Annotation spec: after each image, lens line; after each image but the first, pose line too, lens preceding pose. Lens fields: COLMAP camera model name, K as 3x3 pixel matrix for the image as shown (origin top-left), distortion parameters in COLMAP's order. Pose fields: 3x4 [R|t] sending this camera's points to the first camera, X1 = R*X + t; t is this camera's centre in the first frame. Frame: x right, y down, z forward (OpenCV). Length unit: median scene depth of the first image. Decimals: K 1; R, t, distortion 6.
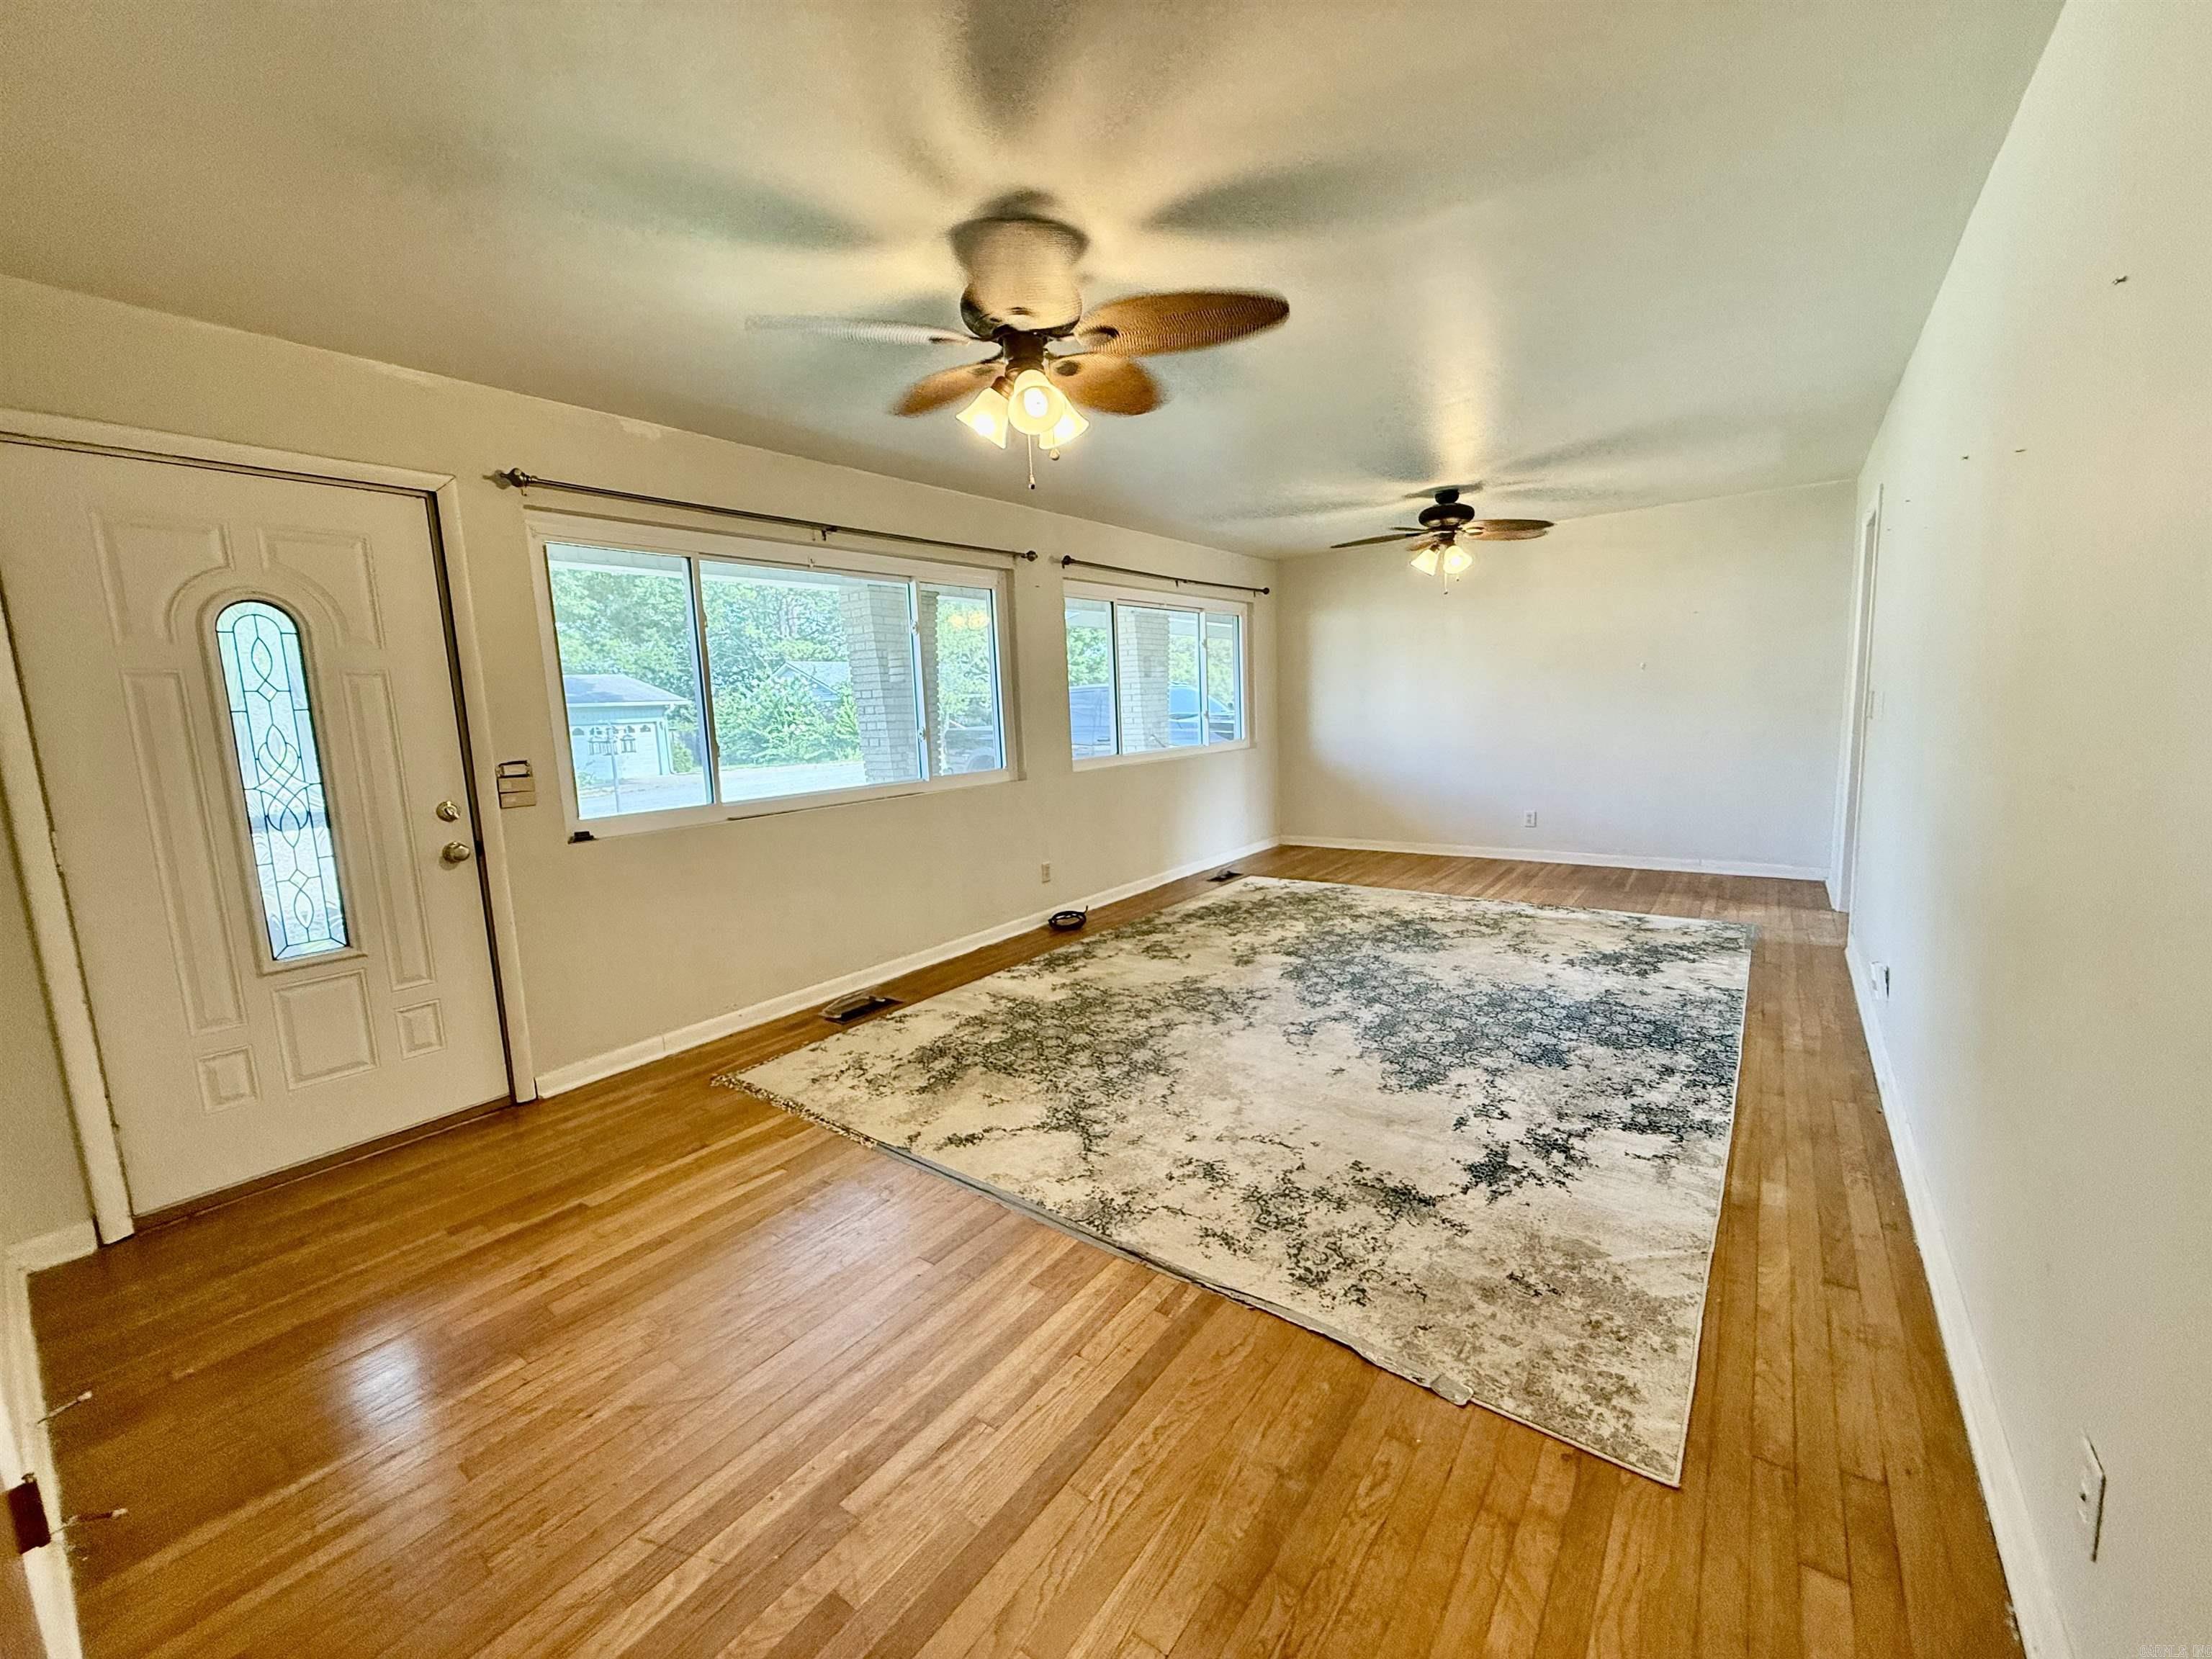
lens RADIAL K [[895.3, 0, 1093.4], [0, 895.3, 828.5], [0, 0, 1]] dist [-0.000620, 0.000043]
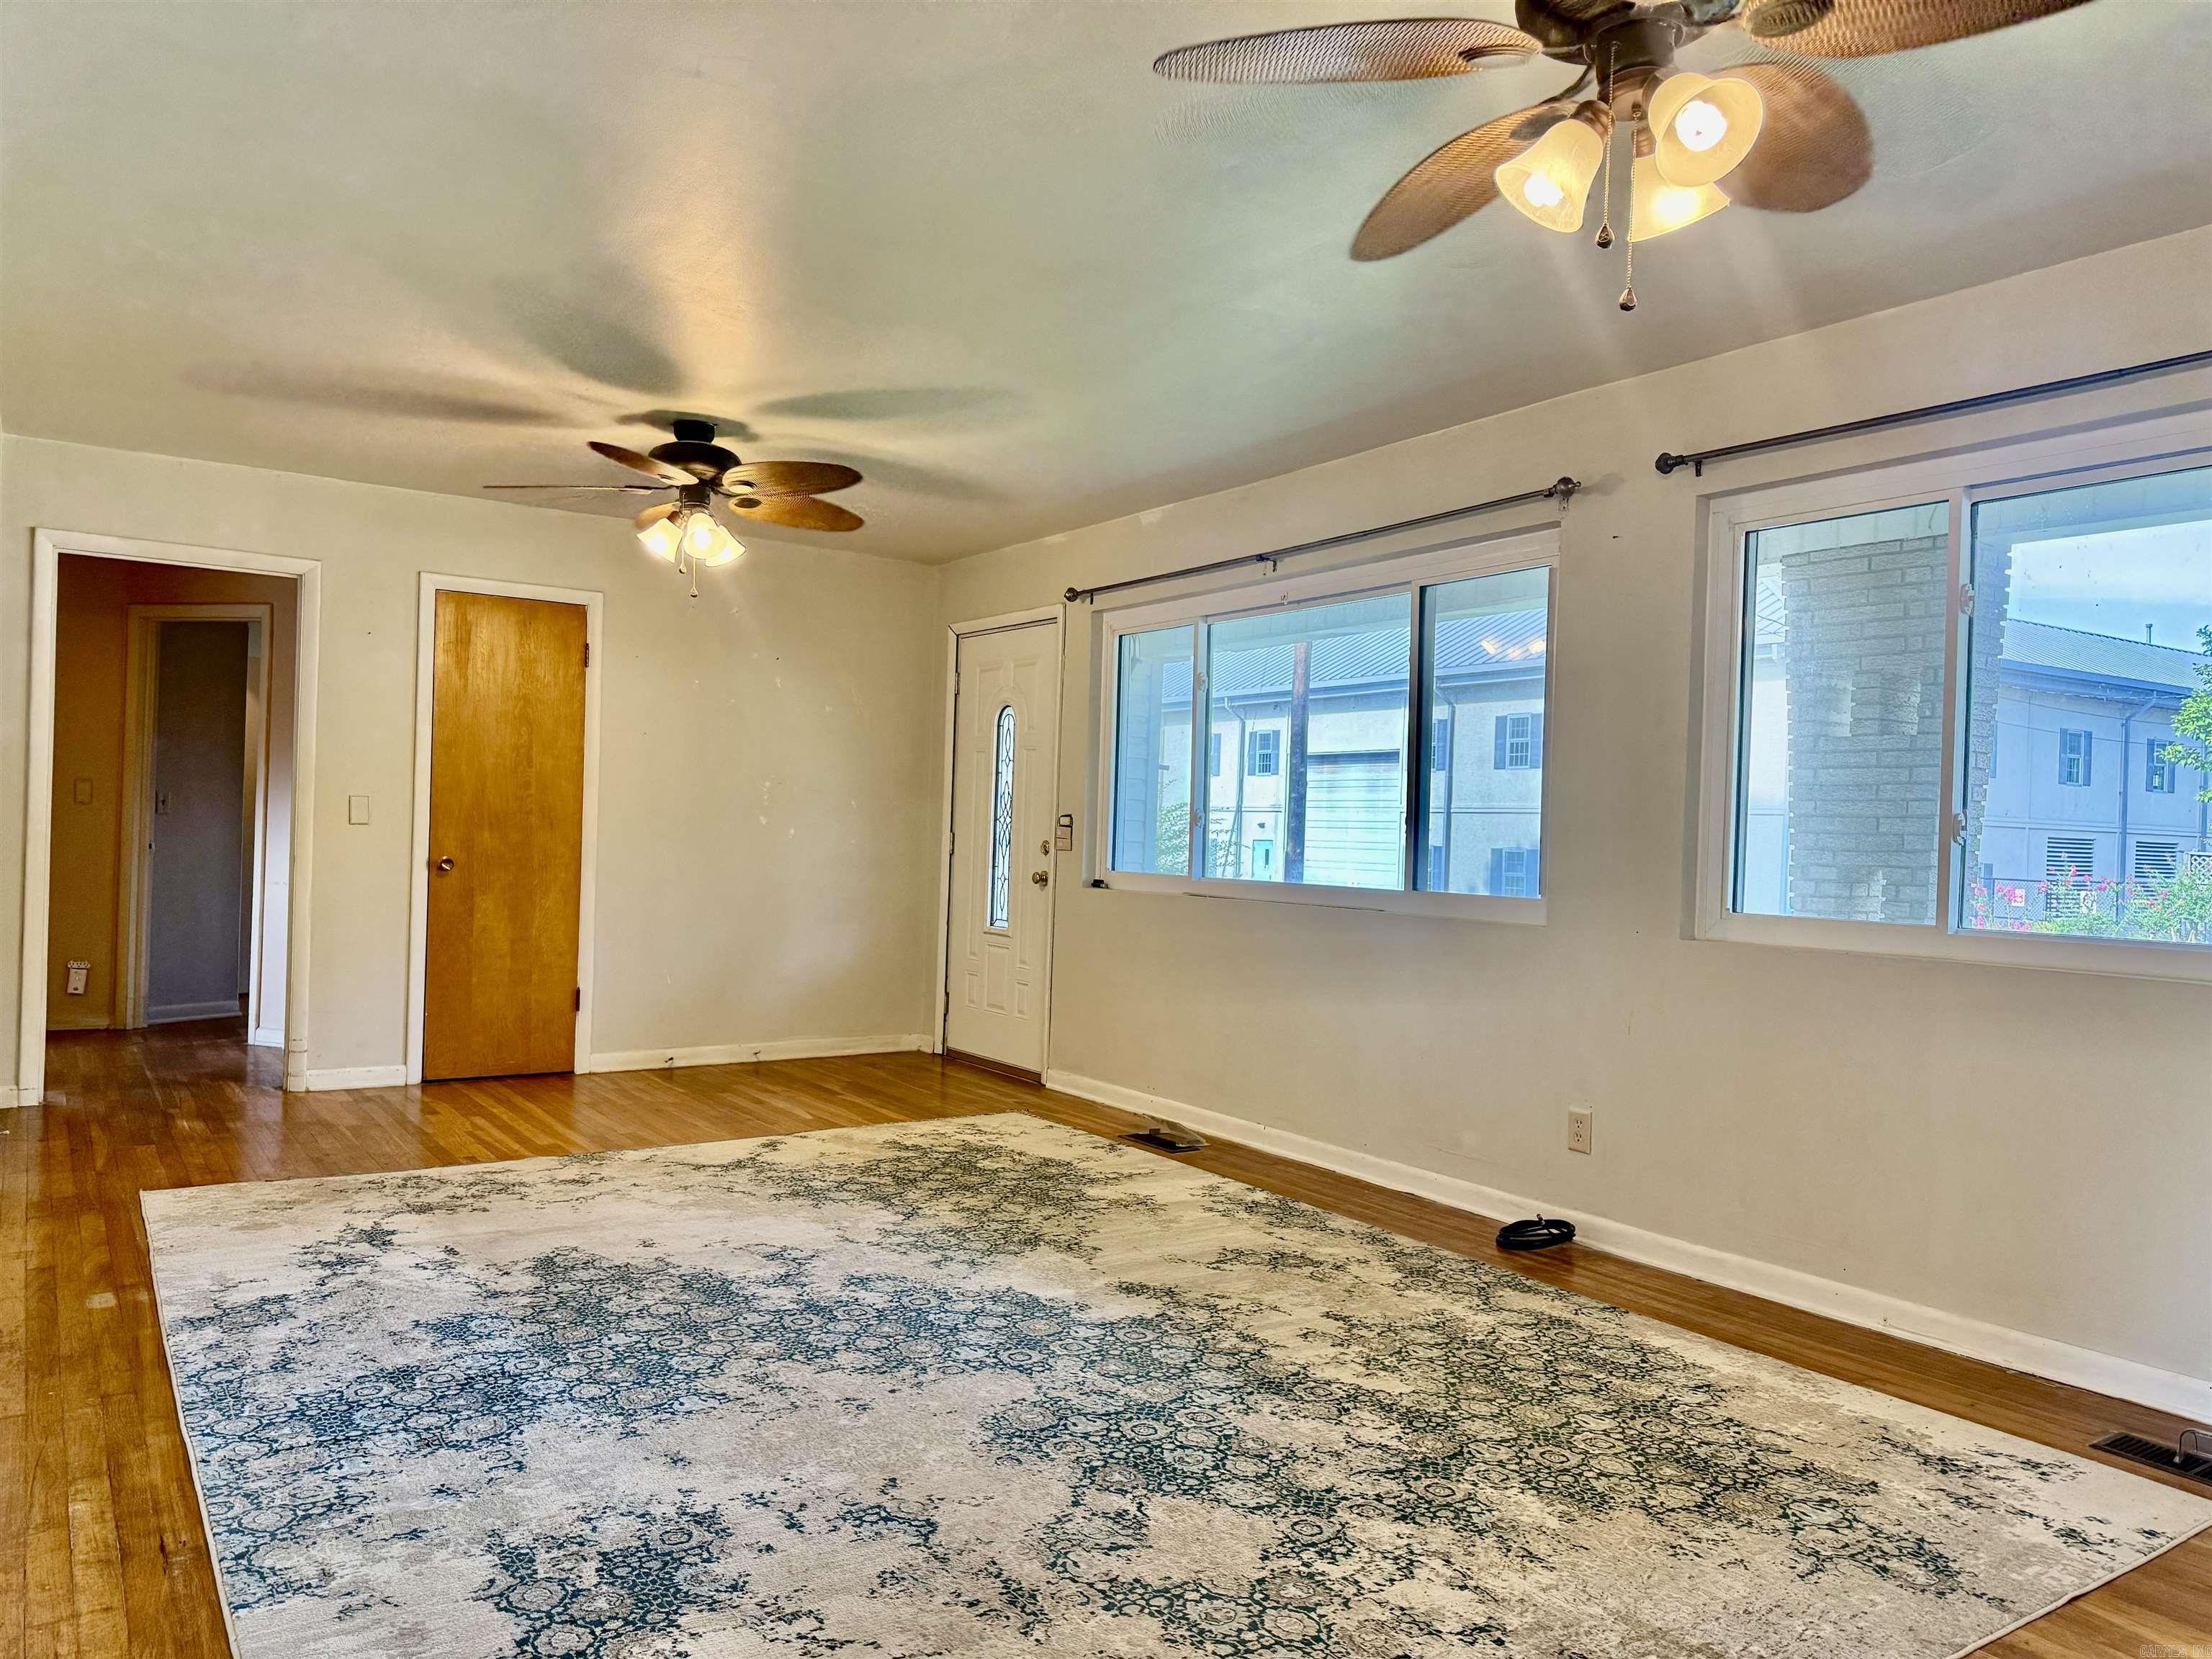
lens RADIAL K [[1565.9, 0, 1104.1], [0, 1565.9, 827.4], [0, 0, 1]] dist [0.085015, -0.096804]
pose [[-0.330728, 0.034942, -0.943079, 1.174932], [-0.140189, 0.986408, 0.085711, -0.209645], [0.933256, 0.160556, -0.321334, 1.451461]]
